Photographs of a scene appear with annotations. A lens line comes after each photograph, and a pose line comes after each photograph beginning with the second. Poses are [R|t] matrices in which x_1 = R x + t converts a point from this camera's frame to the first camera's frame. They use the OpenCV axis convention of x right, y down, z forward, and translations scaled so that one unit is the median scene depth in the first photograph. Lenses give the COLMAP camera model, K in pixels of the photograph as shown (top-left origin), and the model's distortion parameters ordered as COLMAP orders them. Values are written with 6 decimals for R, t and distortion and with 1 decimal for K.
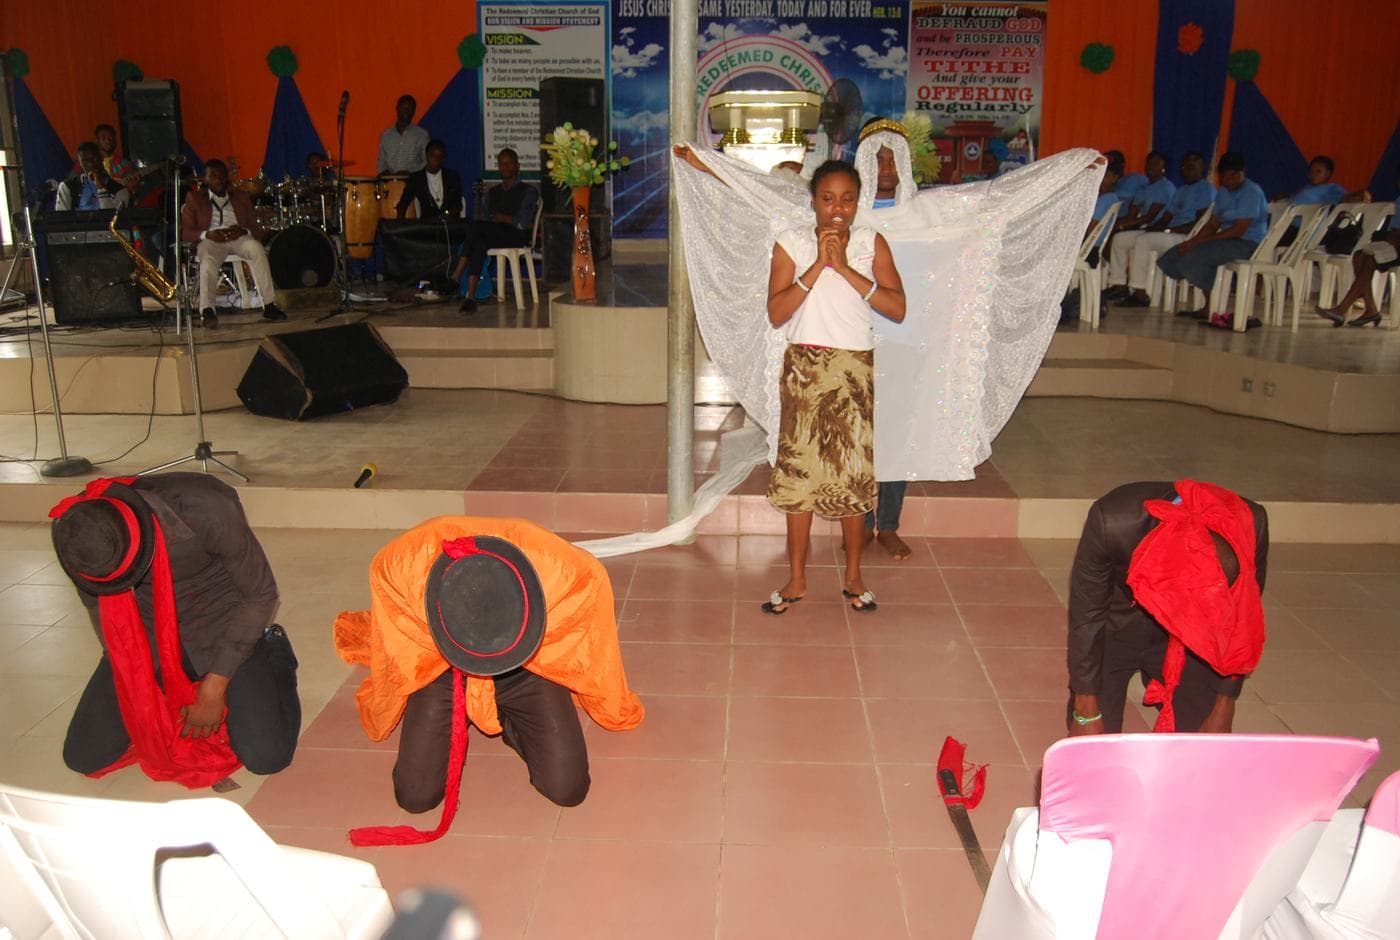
lens RADIAL K [[1199.5, 0, 700.0], [0, 1199.5, 470.0], [0, 0, 1]] dist [-0.078817, 0.008778]
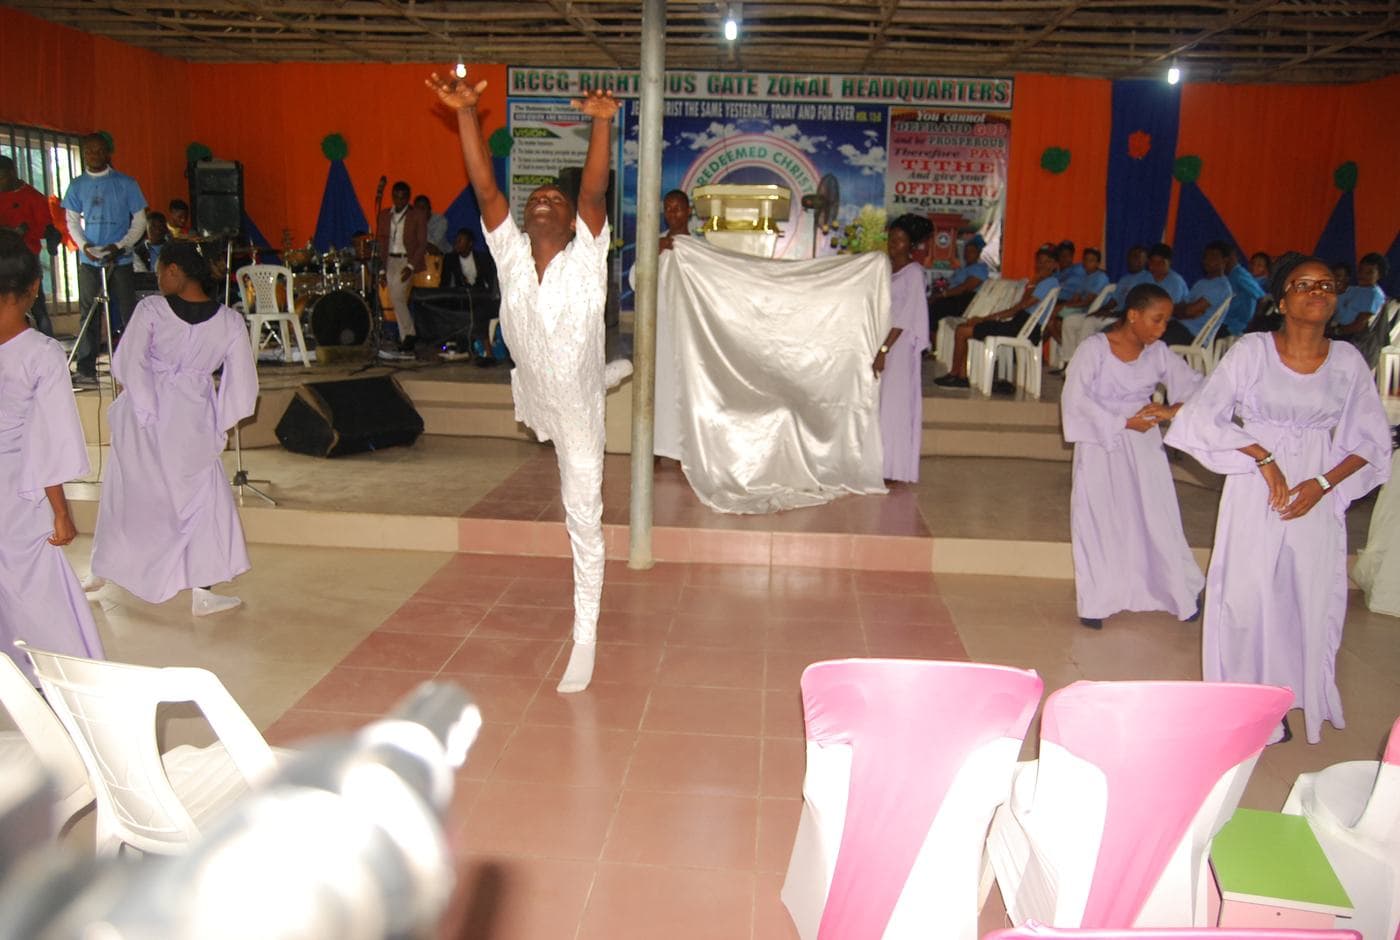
lens RADIAL K [[1130.6, 0, 700.0], [0, 1130.6, 470.0], [0, 0, 1]] dist [-0.085944, 0.005227]
pose [[0.999369, 0.028207, -0.021565, 0.029838], [-0.029337, 0.998109, -0.054010, 0.011292], [0.020000, 0.054609, 0.998308, -0.047936]]
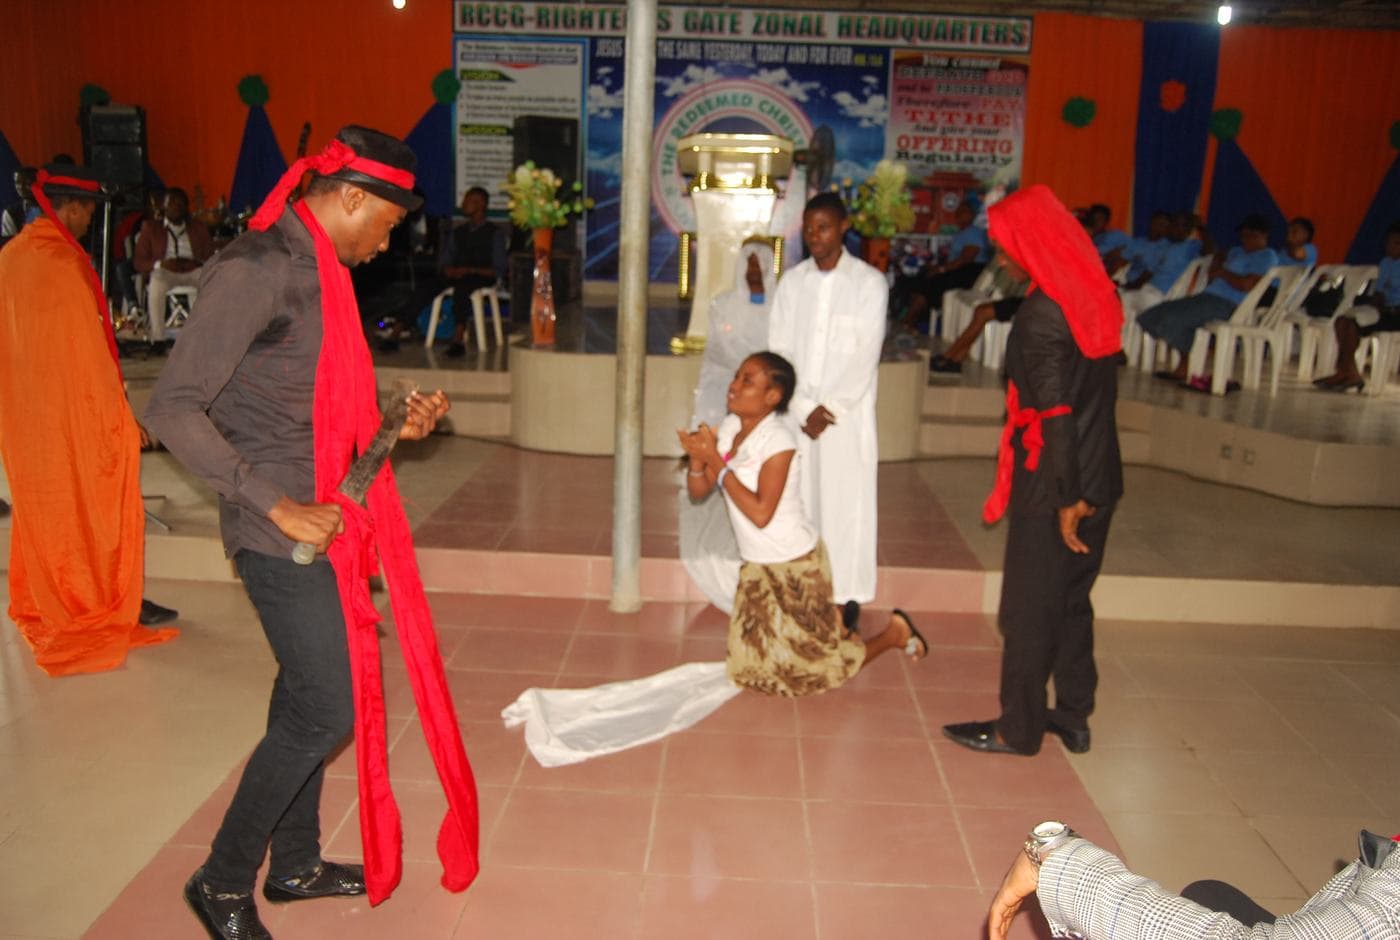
lens RADIAL K [[1188.7, 0, 700.0], [0, 1188.7, 470.0], [0, 0, 1]] dist [-0.076234, 0.001293]
pose [[0.999512, 0.027143, 0.015444, 0.011961], [-0.026643, 0.999142, -0.031722, -0.009777], [-0.016291, 0.031295, 0.999377, 0.031115]]
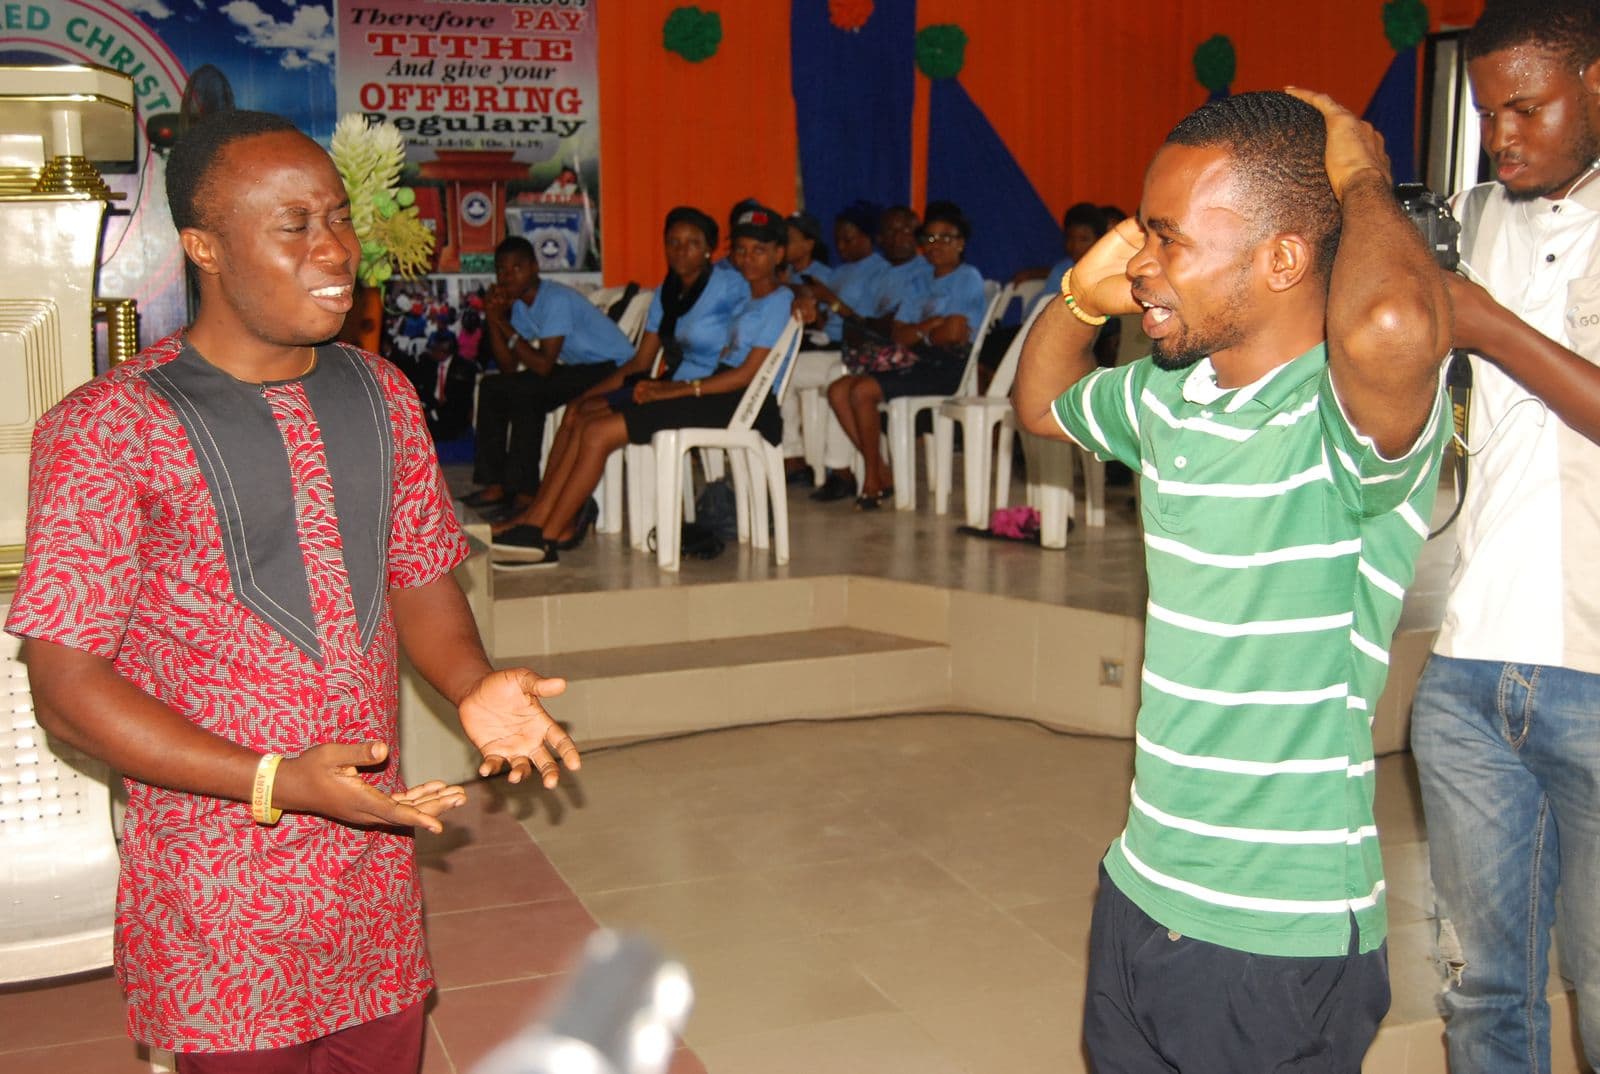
lens RADIAL K [[1867.7, 0, 800.0], [0, 1867.7, 537.0], [0, 0, 1]] dist [-0.039288, 0.012998]
pose [[0.919010, -0.071924, 0.387618, 0.035475], [0.106694, 0.991901, -0.068911, -0.057580], [-0.379522, 0.104687, 0.919241, 0.221955]]
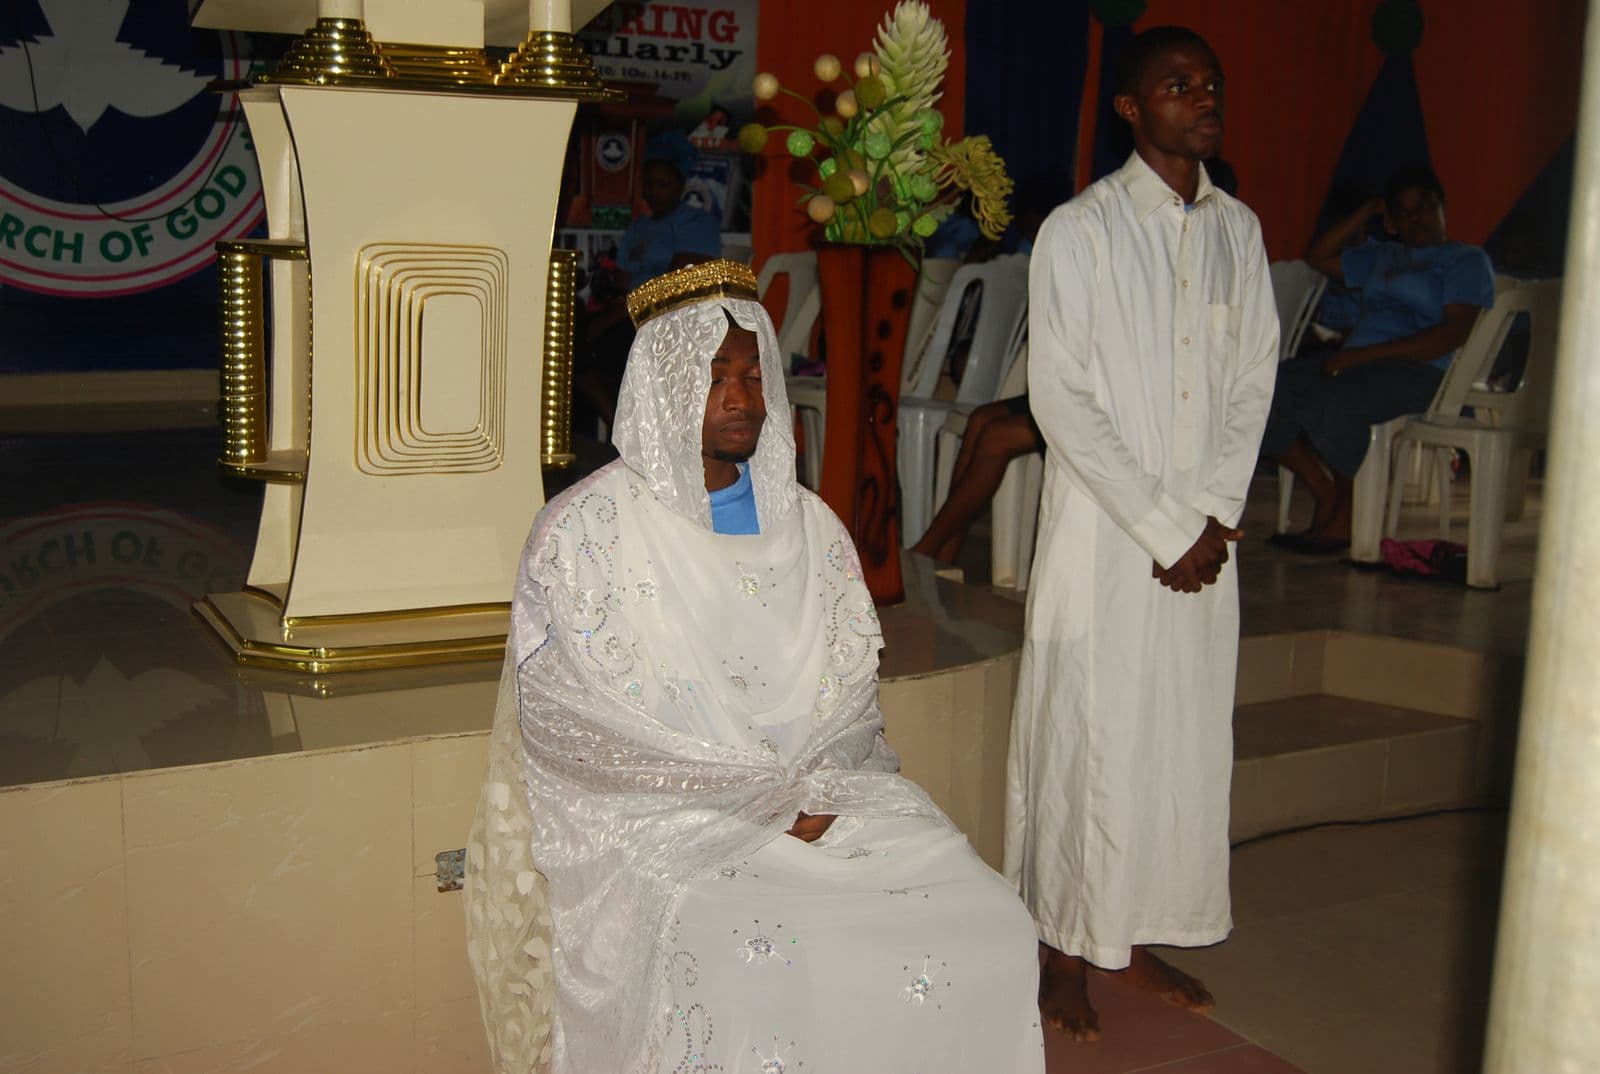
lens RADIAL K [[1867.7, 0, 800.0], [0, 1867.7, 537.0], [0, 0, 1]] dist [-0.039288, 0.012998]
pose [[0.860234, -0.067028, 0.505475, -0.061550], [0.100524, 0.994160, -0.039246, -0.099021], [-0.499893, 0.084573, 0.861948, 0.406360]]
